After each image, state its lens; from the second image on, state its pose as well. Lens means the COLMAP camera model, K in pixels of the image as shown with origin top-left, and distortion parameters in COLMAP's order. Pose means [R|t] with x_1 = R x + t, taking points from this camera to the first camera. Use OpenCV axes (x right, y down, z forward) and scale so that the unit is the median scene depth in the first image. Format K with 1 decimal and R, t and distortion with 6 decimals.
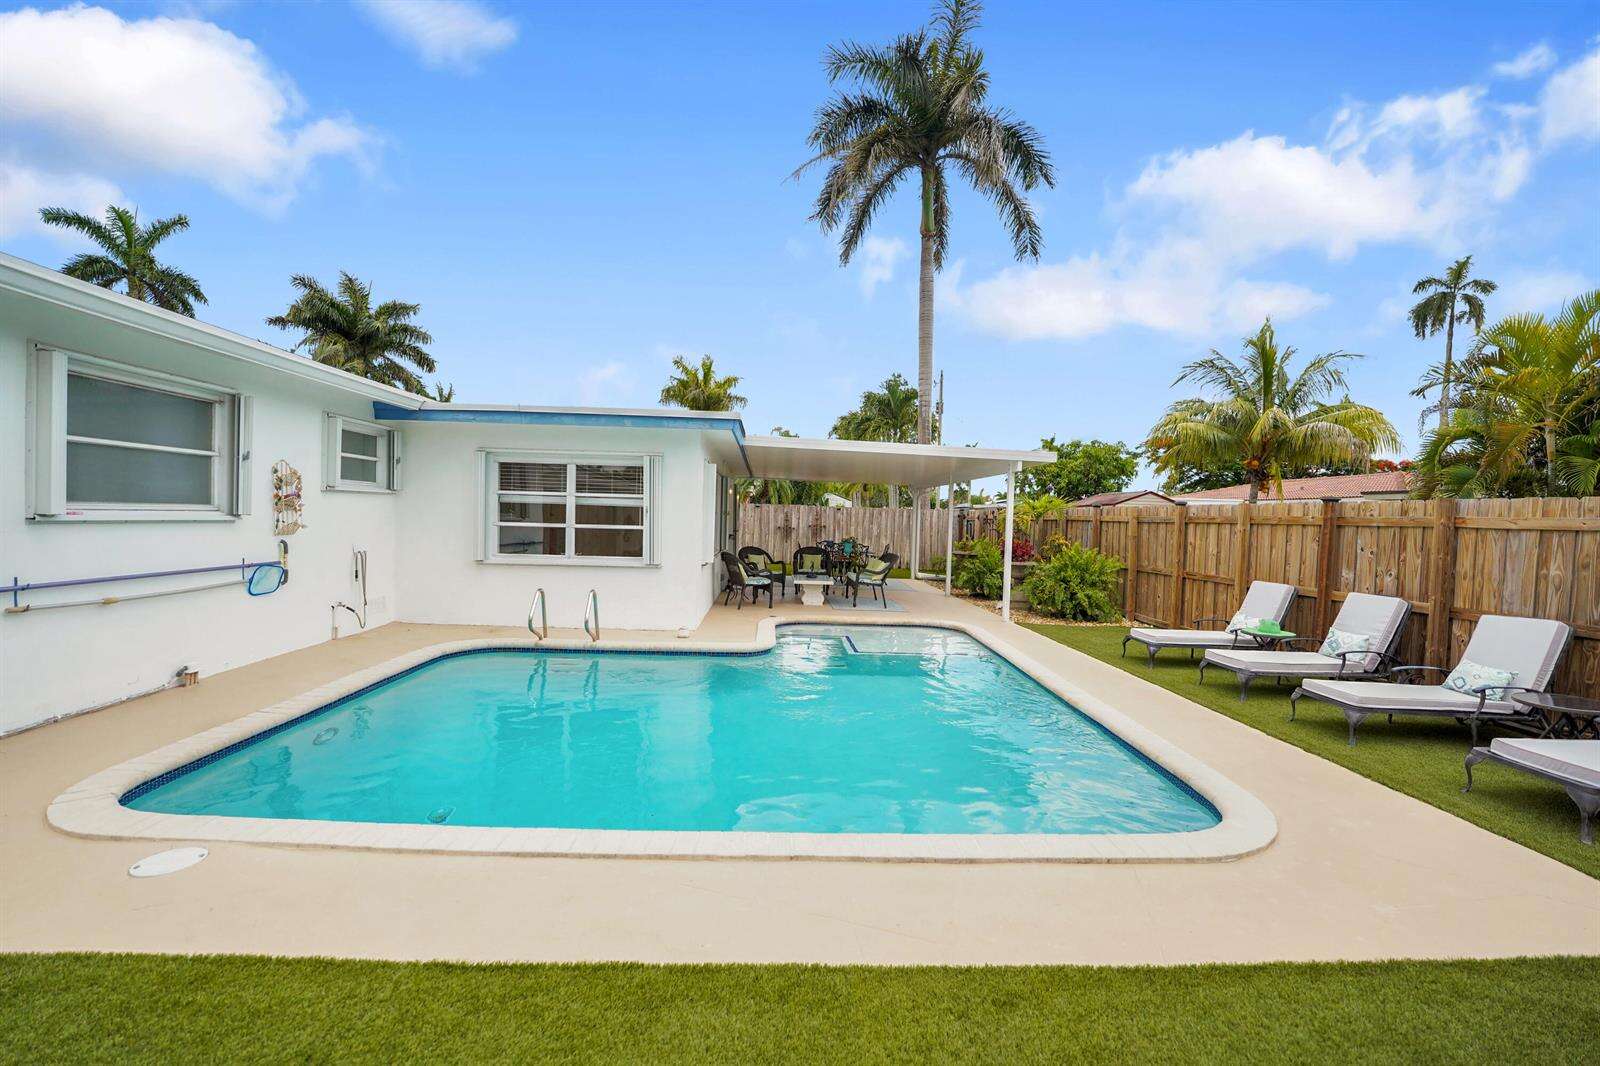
lens RADIAL K [[654.7, 0, 798.6], [0, 654.7, 535.7], [0, 0, 1]] dist [-0.030273, 0.005888]
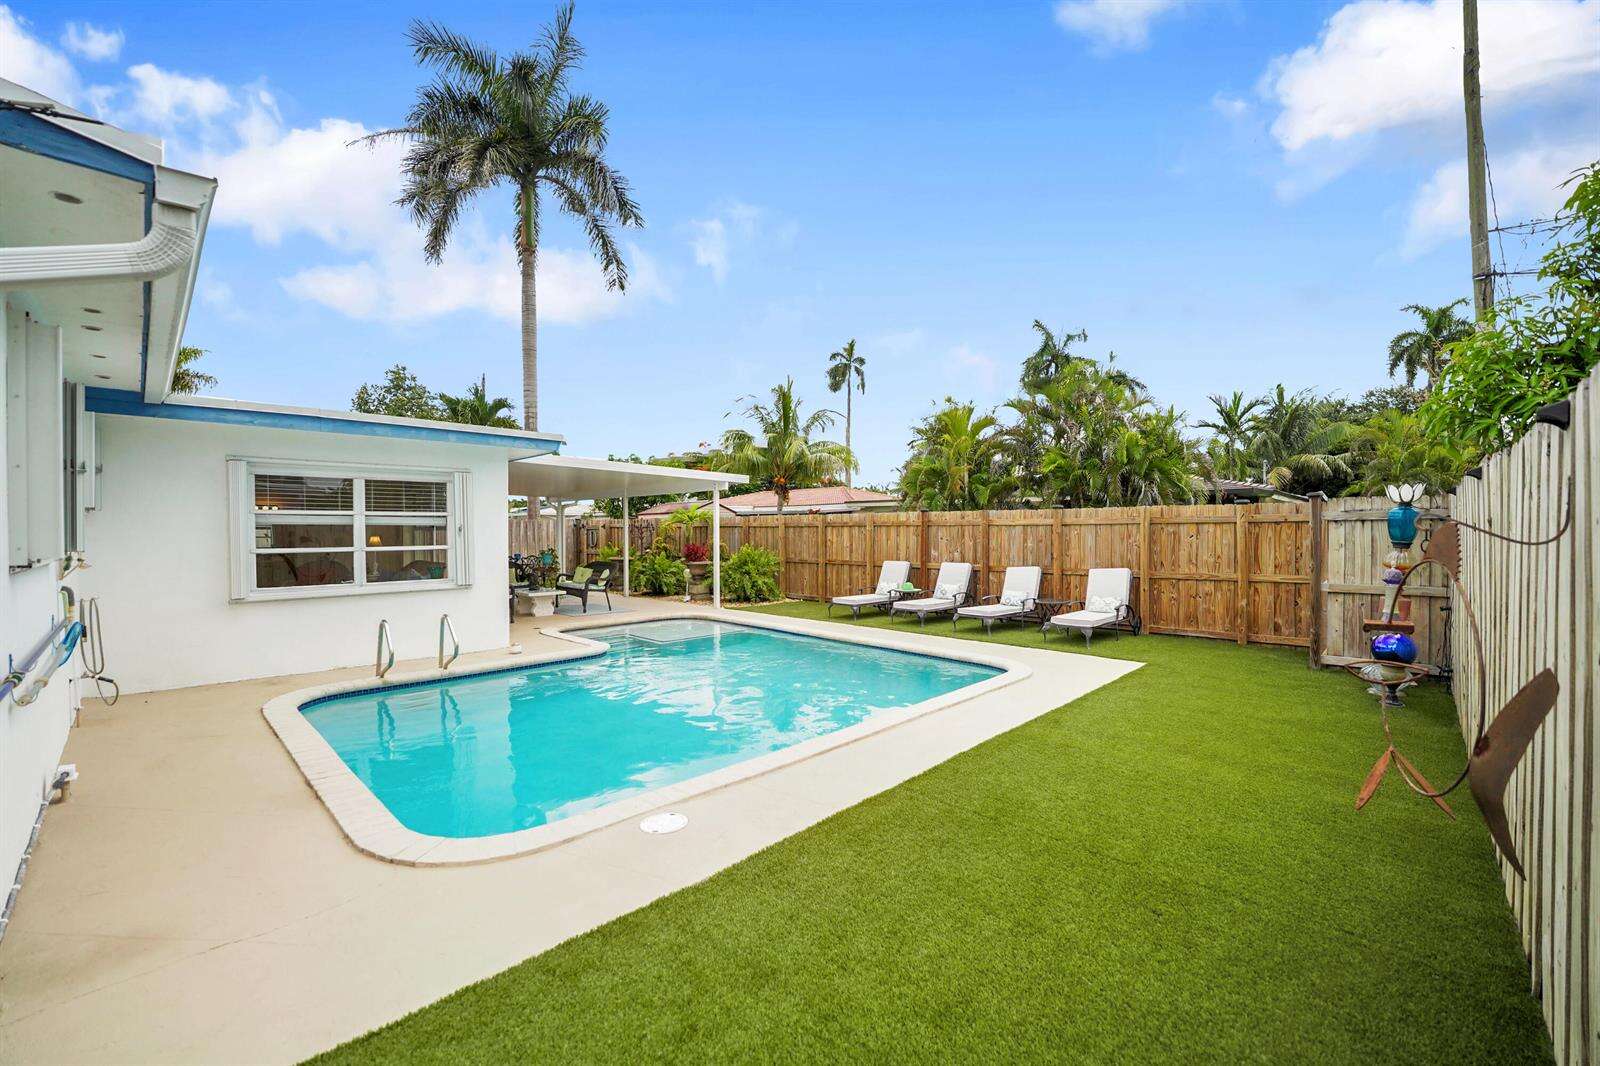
lens RADIAL K [[653.5, 0, 810.1], [0, 653.5, 532.9], [0, 0, 1]] dist [-0.030491, -0.000007]
pose [[0.717166, -0.034651, 0.696040, -0.453963], [0.044301, 0.999010, 0.004087, -0.012018], [-0.695493, 0.027904, 0.717991, -0.033548]]
